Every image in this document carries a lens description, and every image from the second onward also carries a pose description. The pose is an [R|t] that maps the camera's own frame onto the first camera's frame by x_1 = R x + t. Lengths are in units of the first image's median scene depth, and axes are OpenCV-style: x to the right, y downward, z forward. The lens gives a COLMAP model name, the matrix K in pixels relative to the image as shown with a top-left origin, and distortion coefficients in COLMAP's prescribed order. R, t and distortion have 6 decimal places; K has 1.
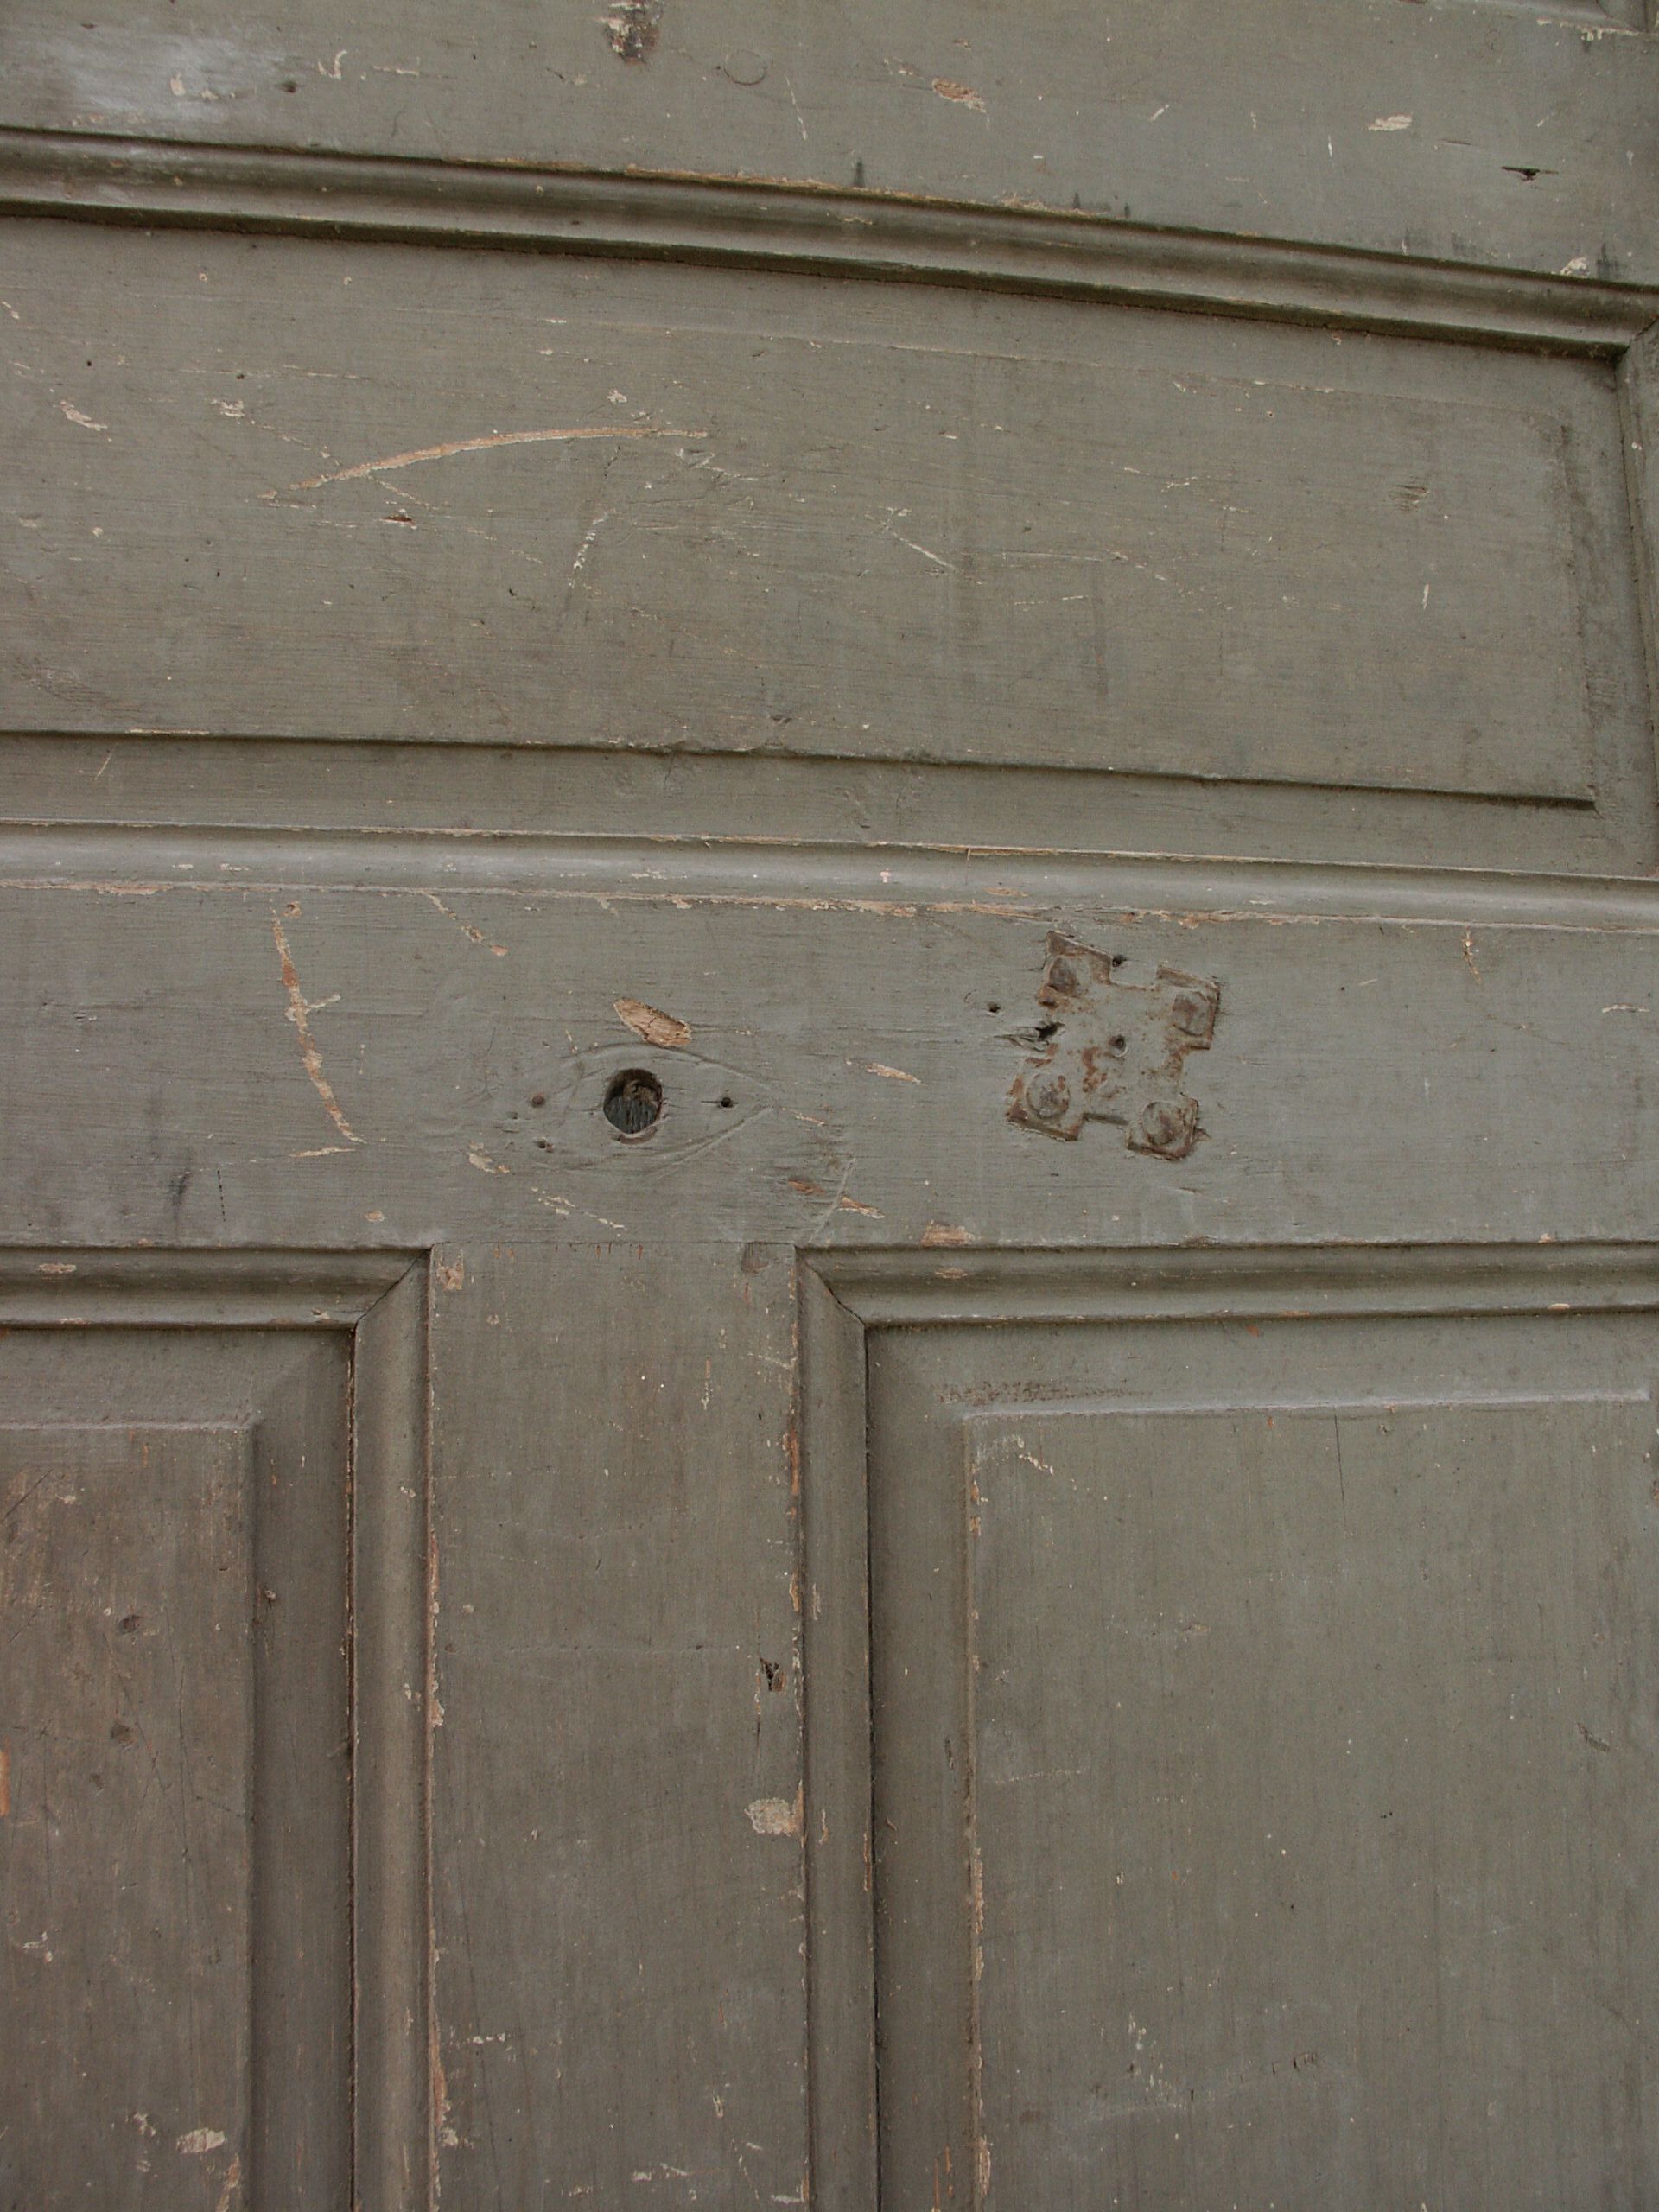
lens RADIAL K [[1861.1, 0, 829.5], [0, 1861.1, 1106.0], [0, 0, 1]] dist [-0.186538, 0.160081]
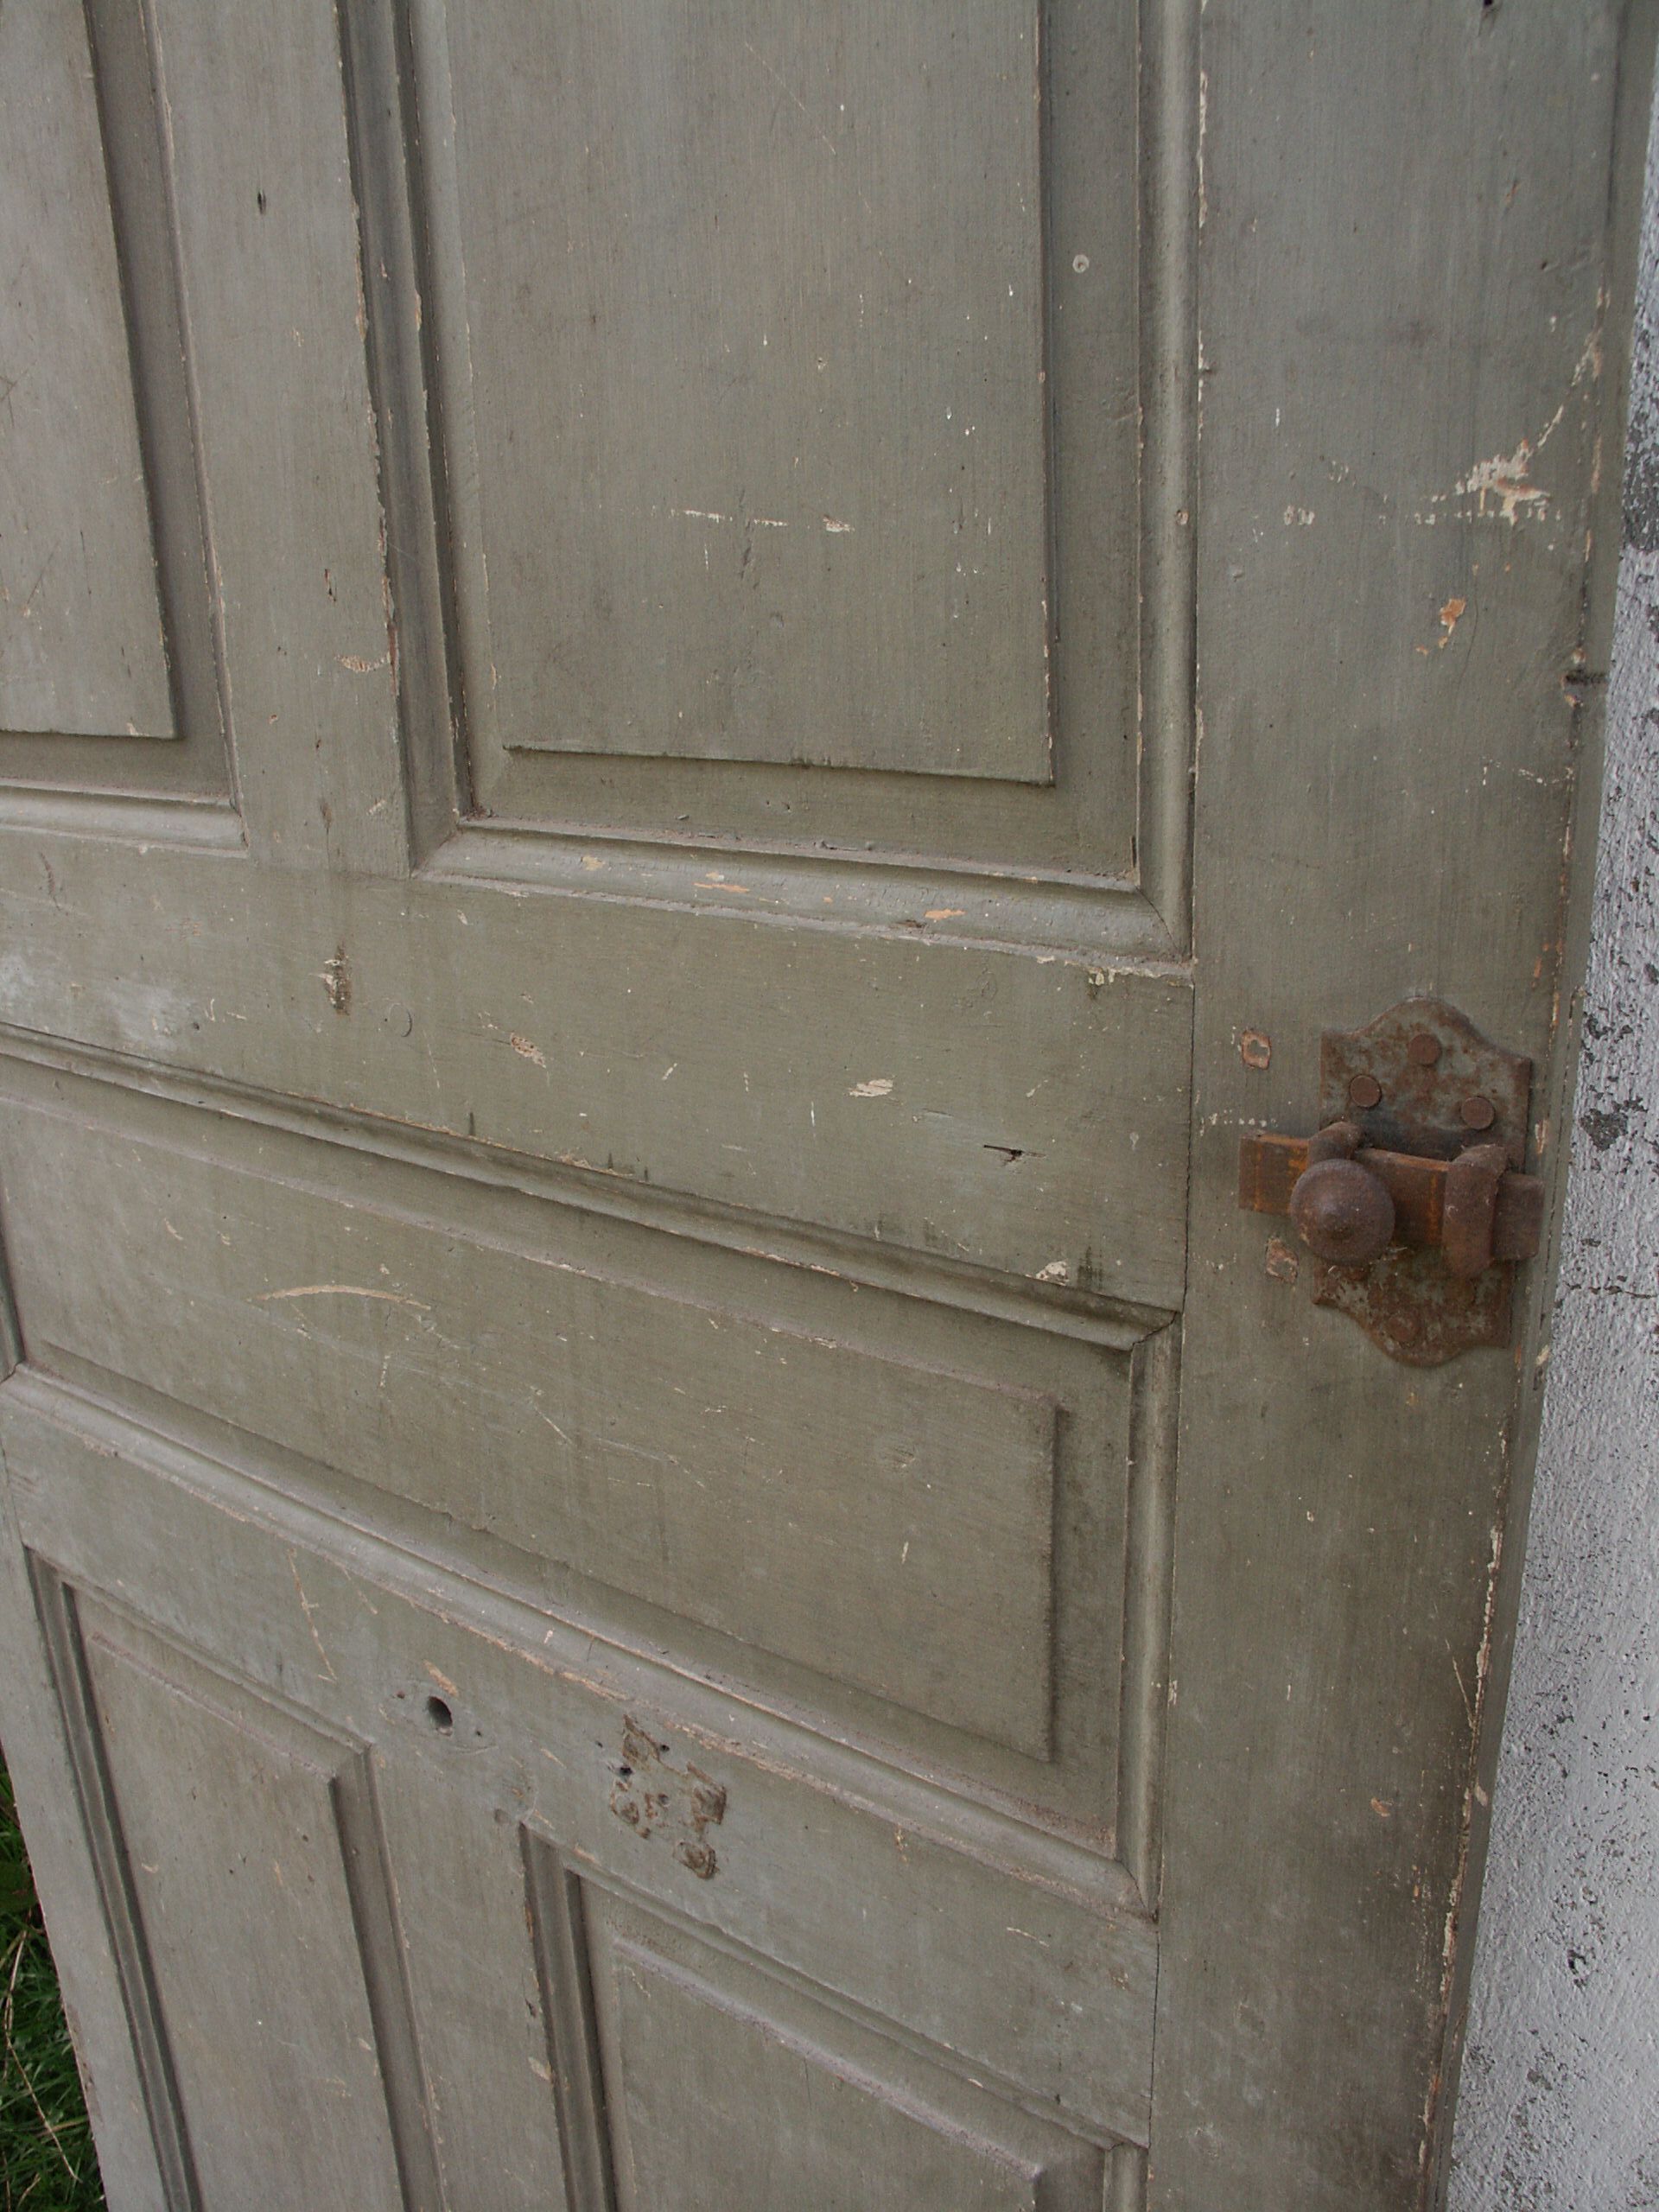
lens RADIAL K [[1861.1, 0, 829.5], [0, 1861.1, 1106.0], [0, 0, 1]] dist [-0.186538, 0.160081]
pose [[0.689626, 0.214176, -0.691769, 1.071478], [0.130190, 0.903031, 0.409372, -1.045292], [0.712366, -0.372375, 0.594870, 0.459624]]
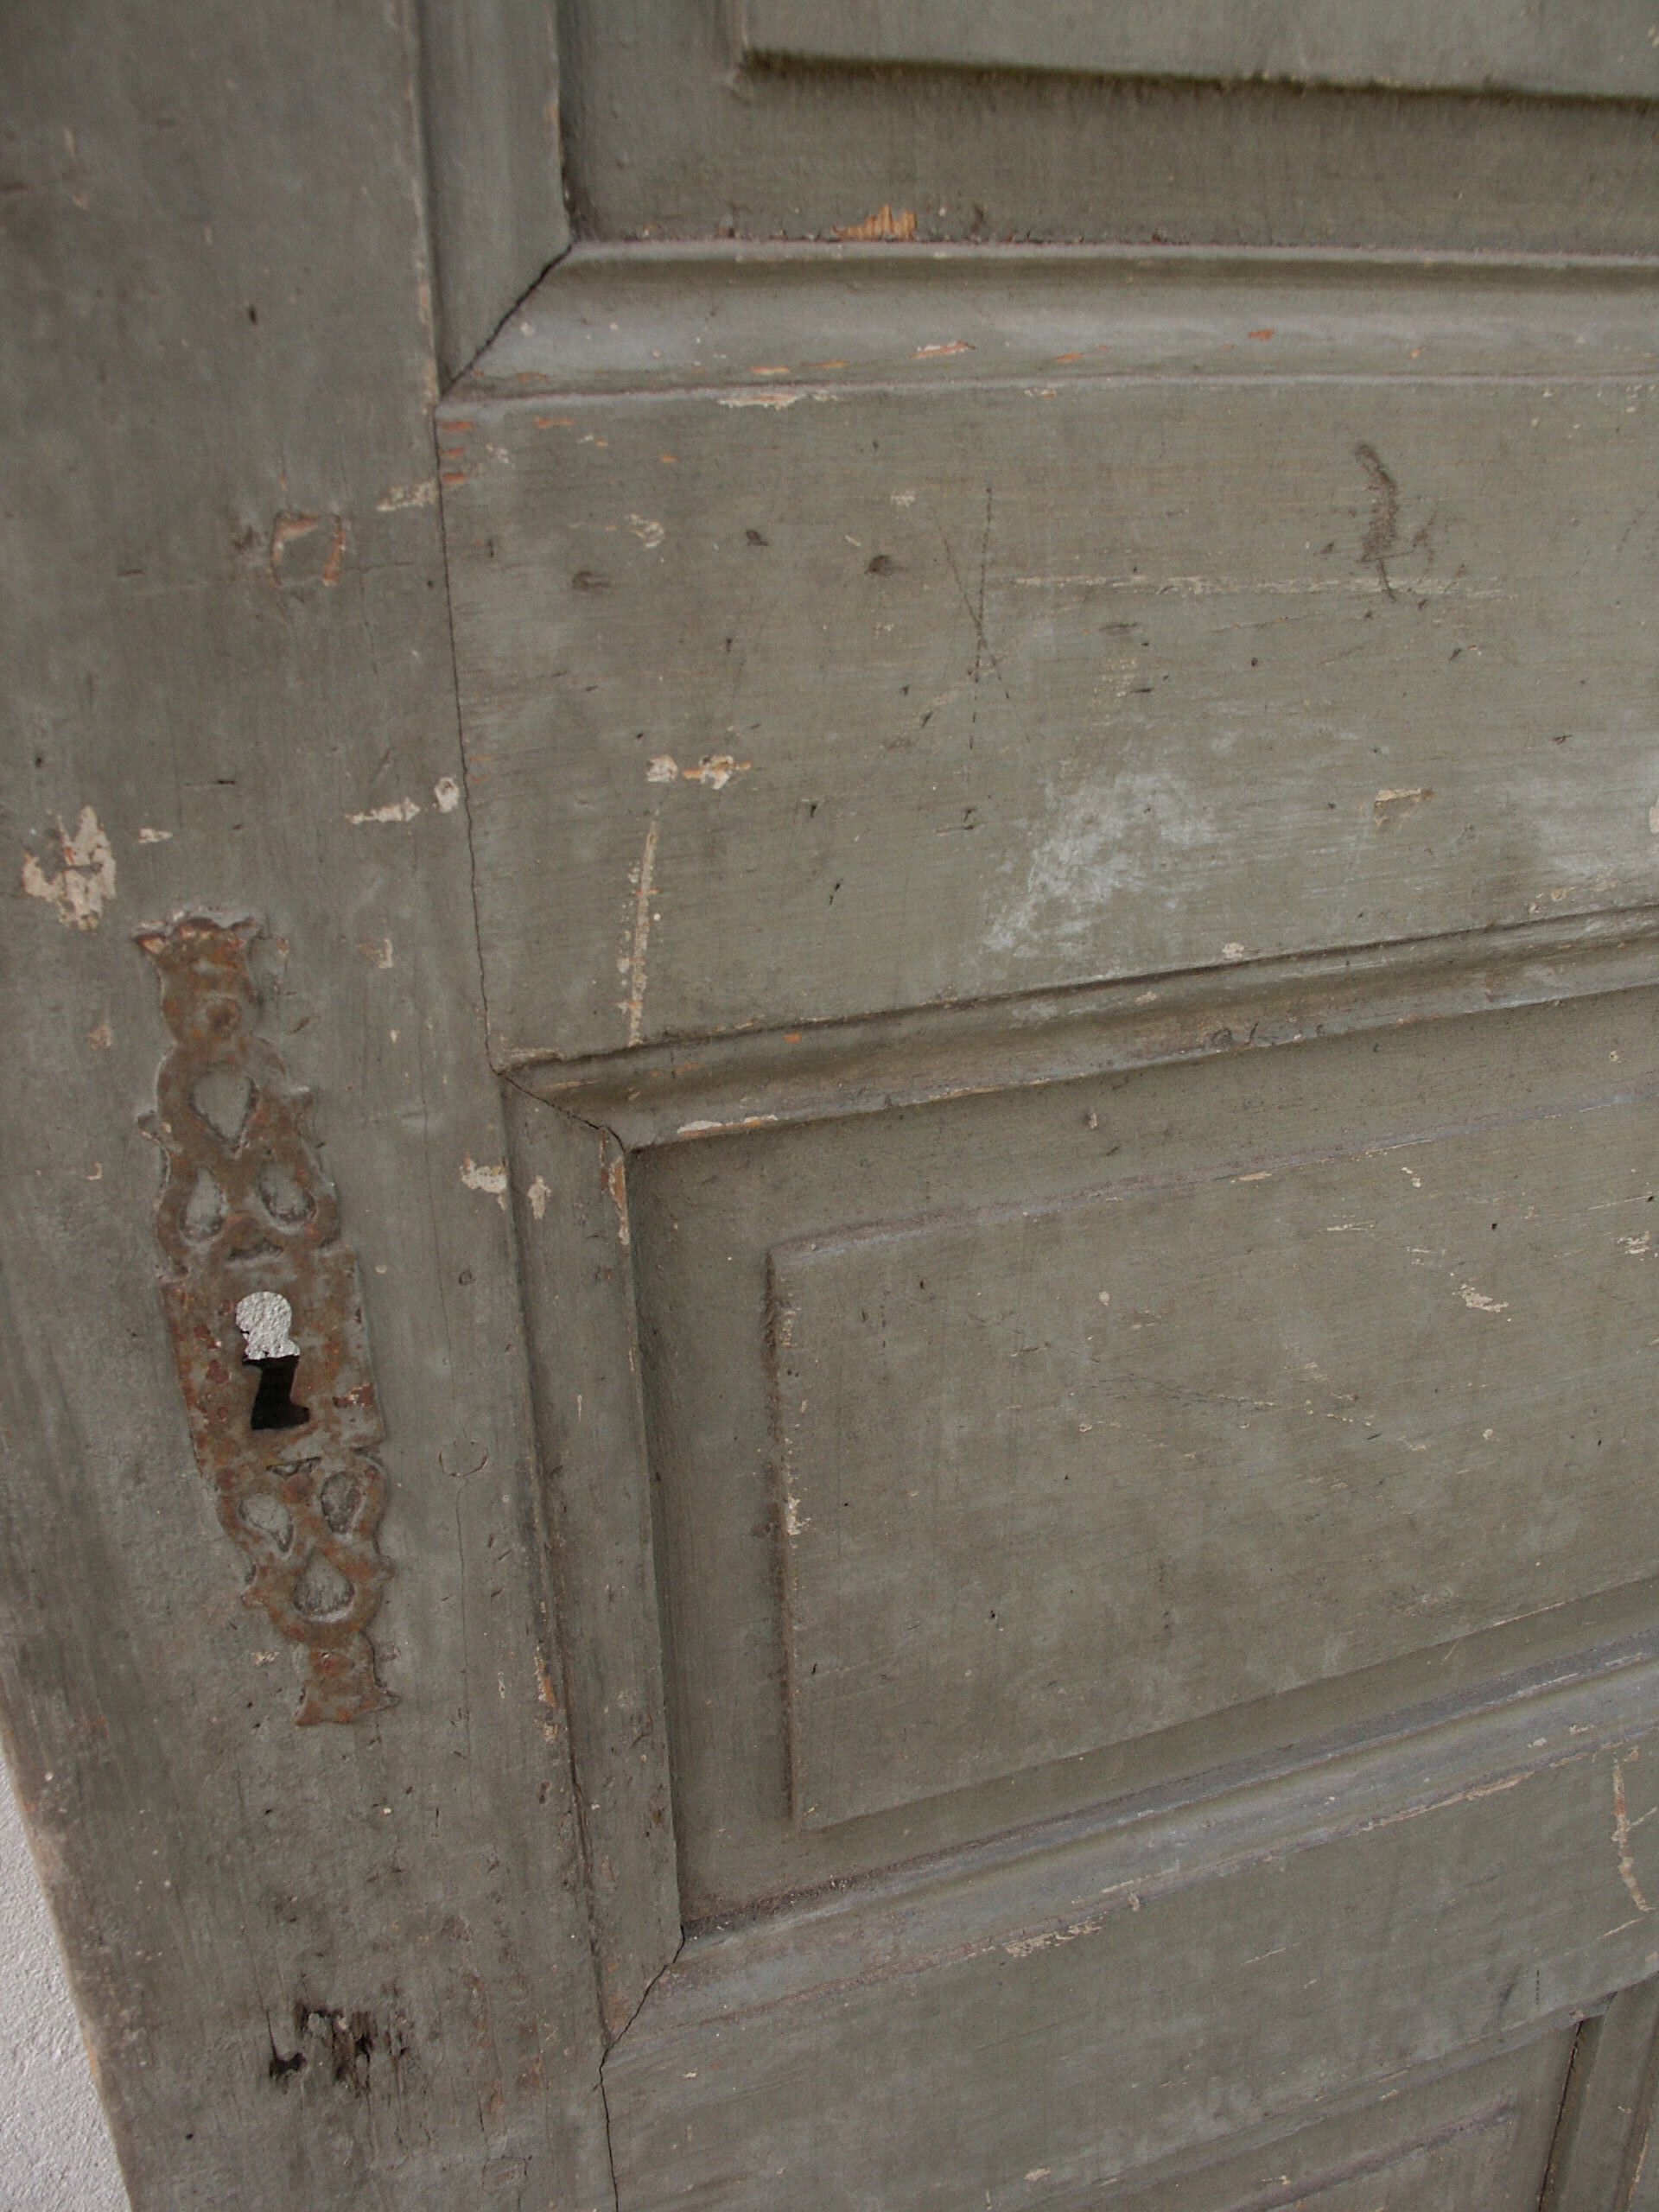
lens RADIAL K [[1861.1, 0, 829.5], [0, 1861.1, 1106.0], [0, 0, 1]] dist [-0.186538, 0.160081]
pose [[0.985773, -0.072434, 0.151675, -0.764175], [-0.017183, 0.854226, 0.519618, -0.810234], [-0.167203, -0.514831, 0.840828, 0.428578]]
